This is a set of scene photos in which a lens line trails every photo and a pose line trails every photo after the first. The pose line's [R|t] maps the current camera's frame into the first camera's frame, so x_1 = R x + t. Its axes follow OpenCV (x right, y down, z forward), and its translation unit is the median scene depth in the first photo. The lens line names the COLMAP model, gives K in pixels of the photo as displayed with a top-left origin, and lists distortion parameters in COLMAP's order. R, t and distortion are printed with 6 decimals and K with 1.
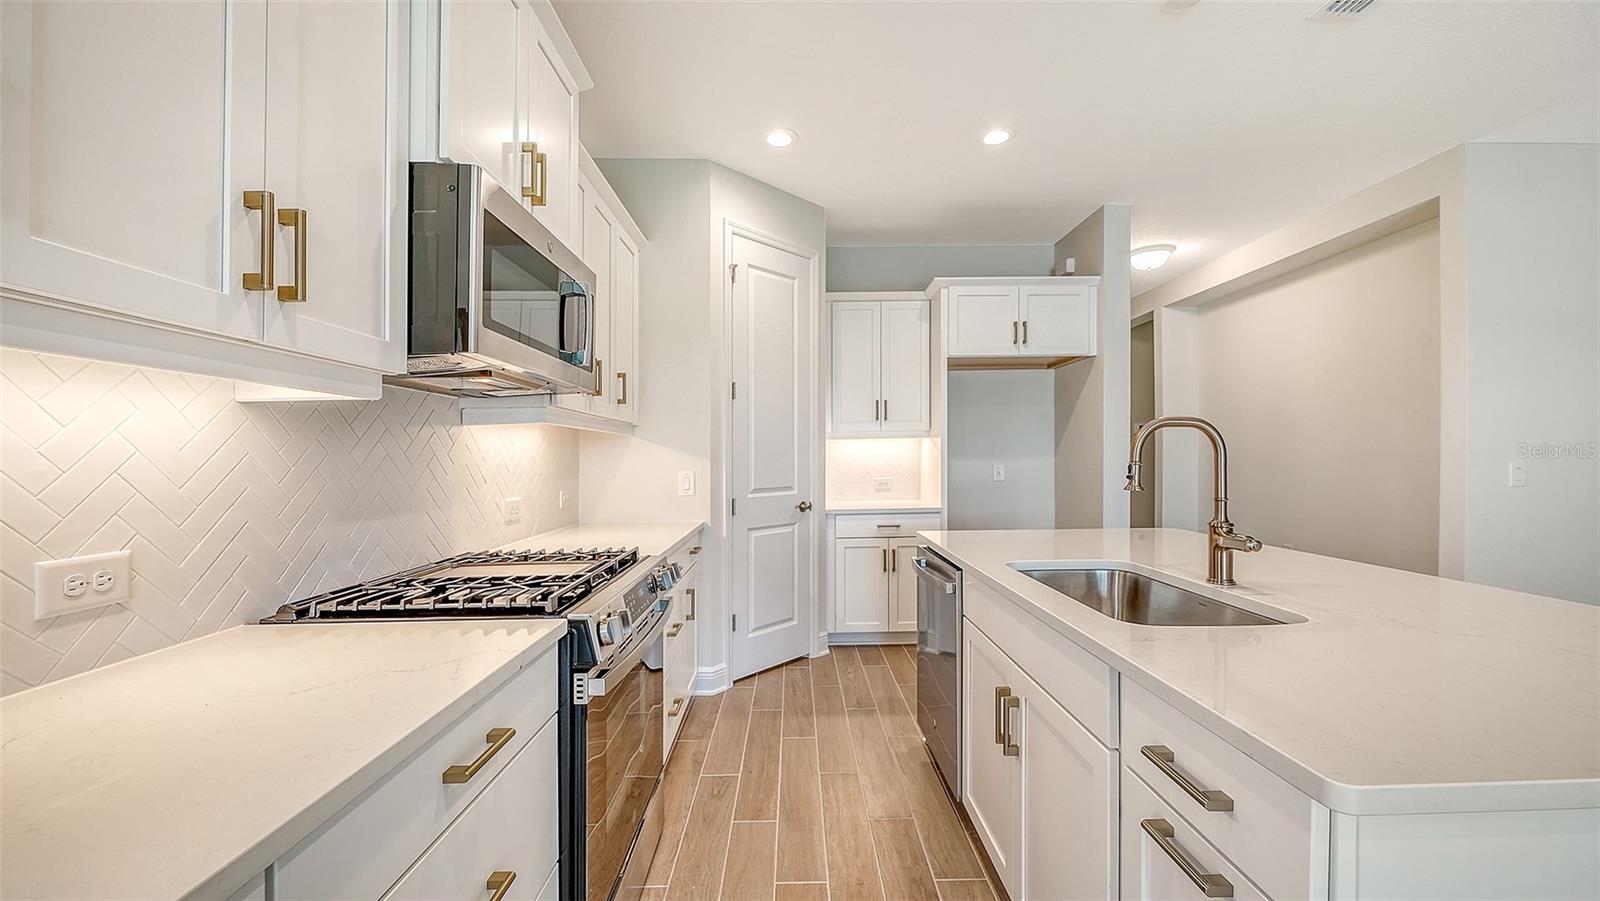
lens RADIAL K [[604.8, 0, 812.5], [0, 604.8, 459.0], [0, 0, 1]] dist [0.000411, 0.000016]
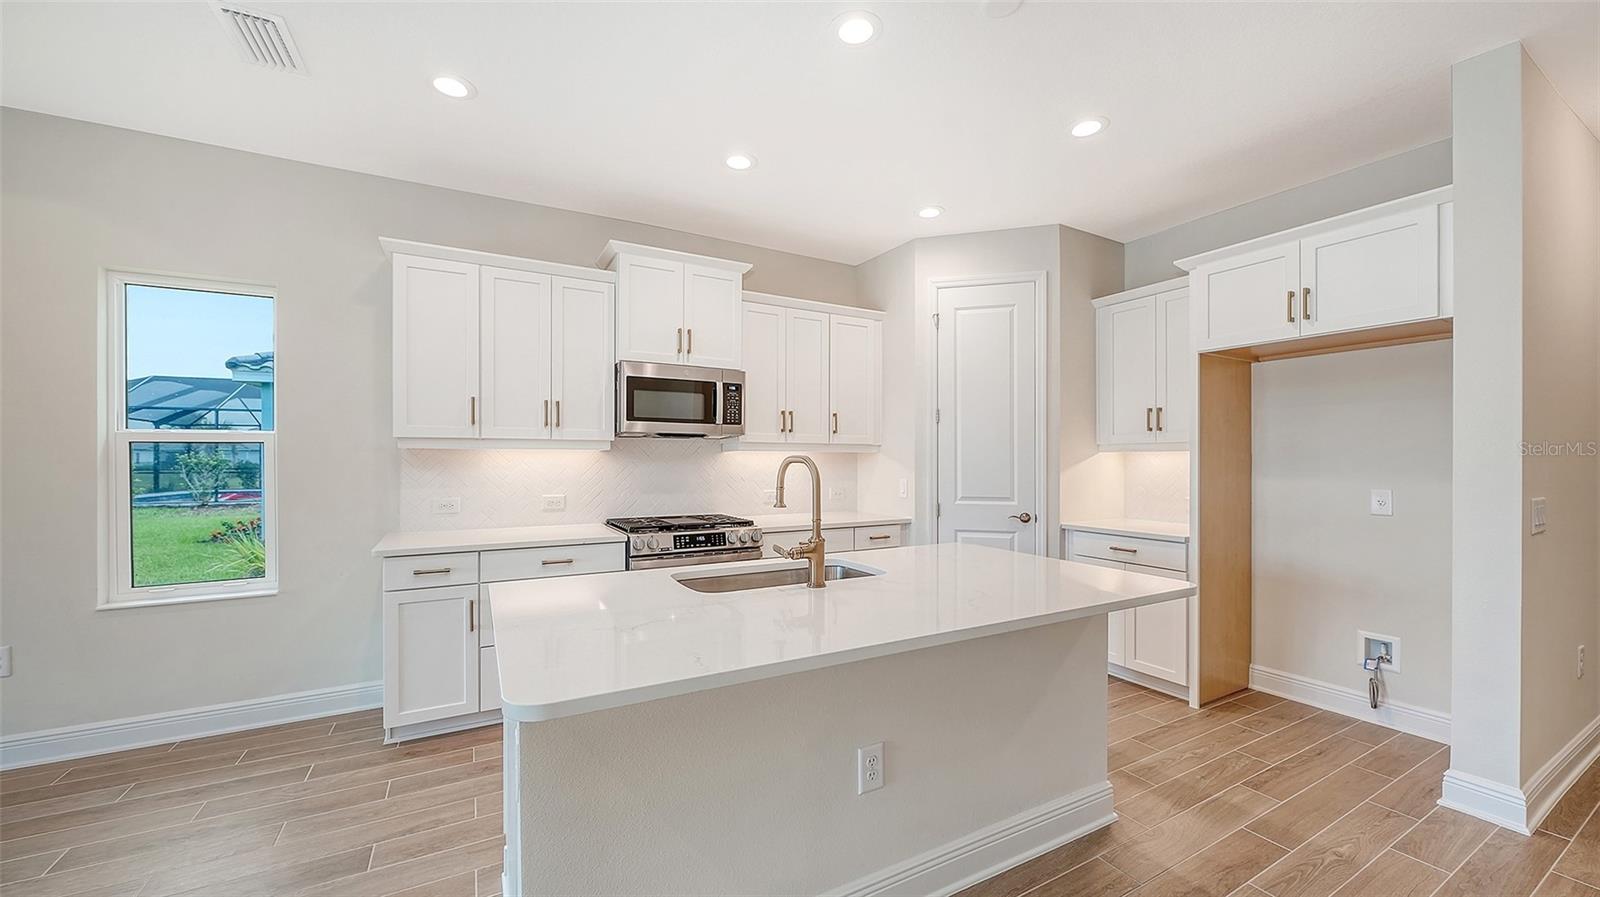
lens RADIAL K [[592.8, 0, 794.2], [0, 592.8, 453.4], [0, 0, 1]] dist [-0.001445, -0.000098]
pose [[0.455671, 0.007874, -0.890113, 1.034660], [-0.010094, 0.999942, 0.003678, -0.047517], [0.890091, 0.007308, 0.455724, 0.237814]]
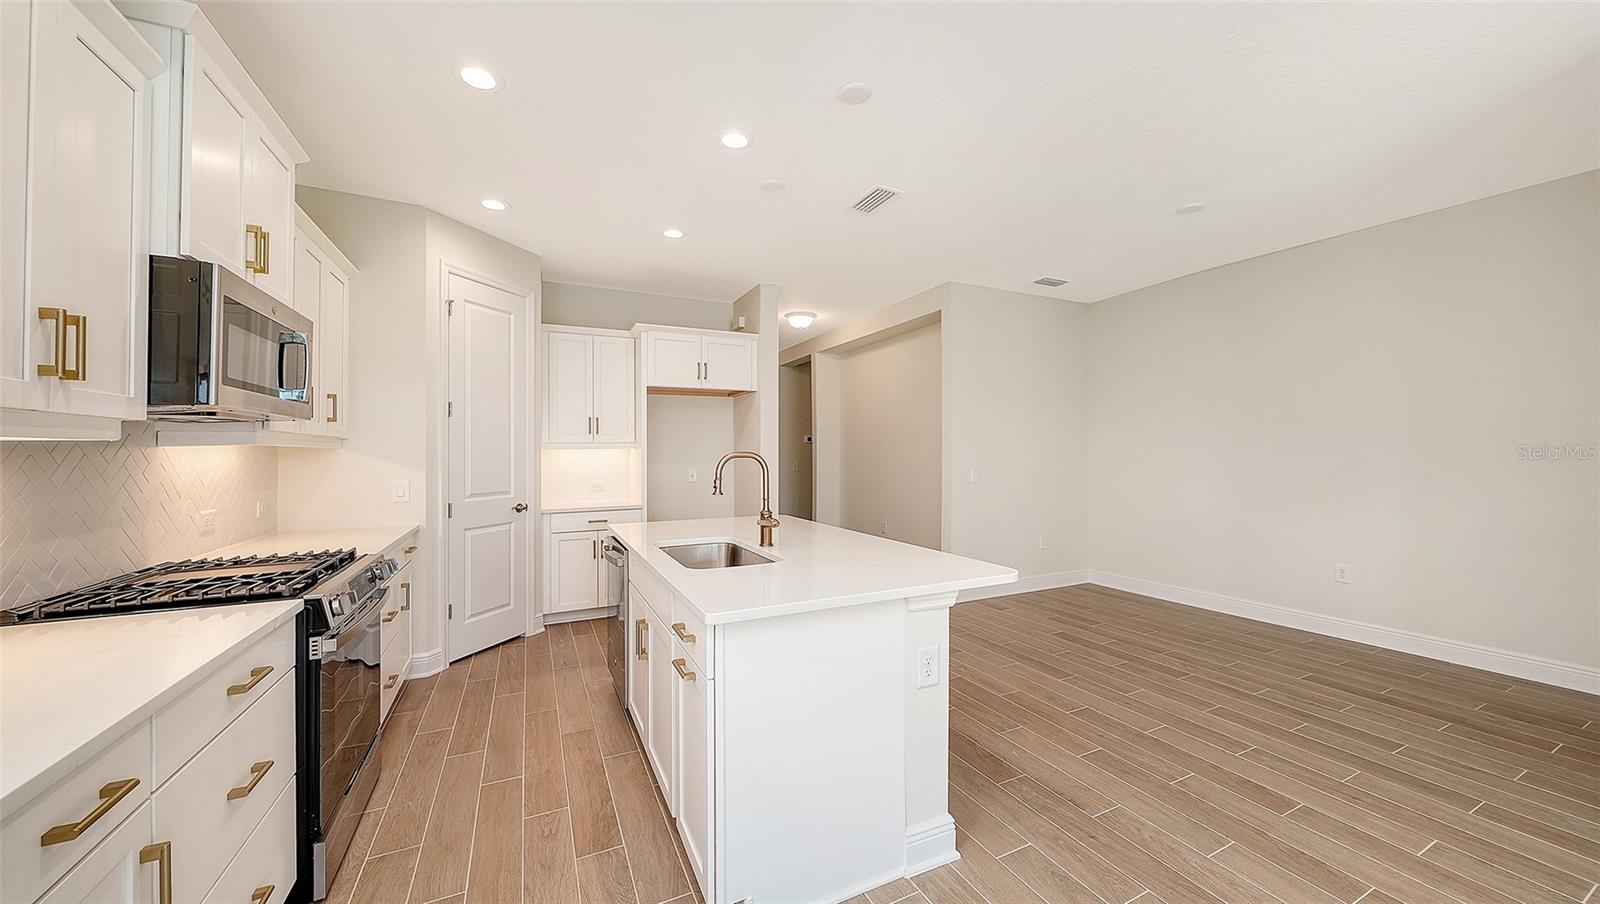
lens RADIAL K [[559.0, 0, 793.5], [0, 559.0, 457.4], [0, 0, 1]] dist [-0.000523, -0.000076]
pose [[0.915874, 0.001800, 0.401462, 0.051882], [-0.002300, 0.999997, 0.000764, -0.030490], [-0.401460, -0.001623, 0.915875, -0.297196]]
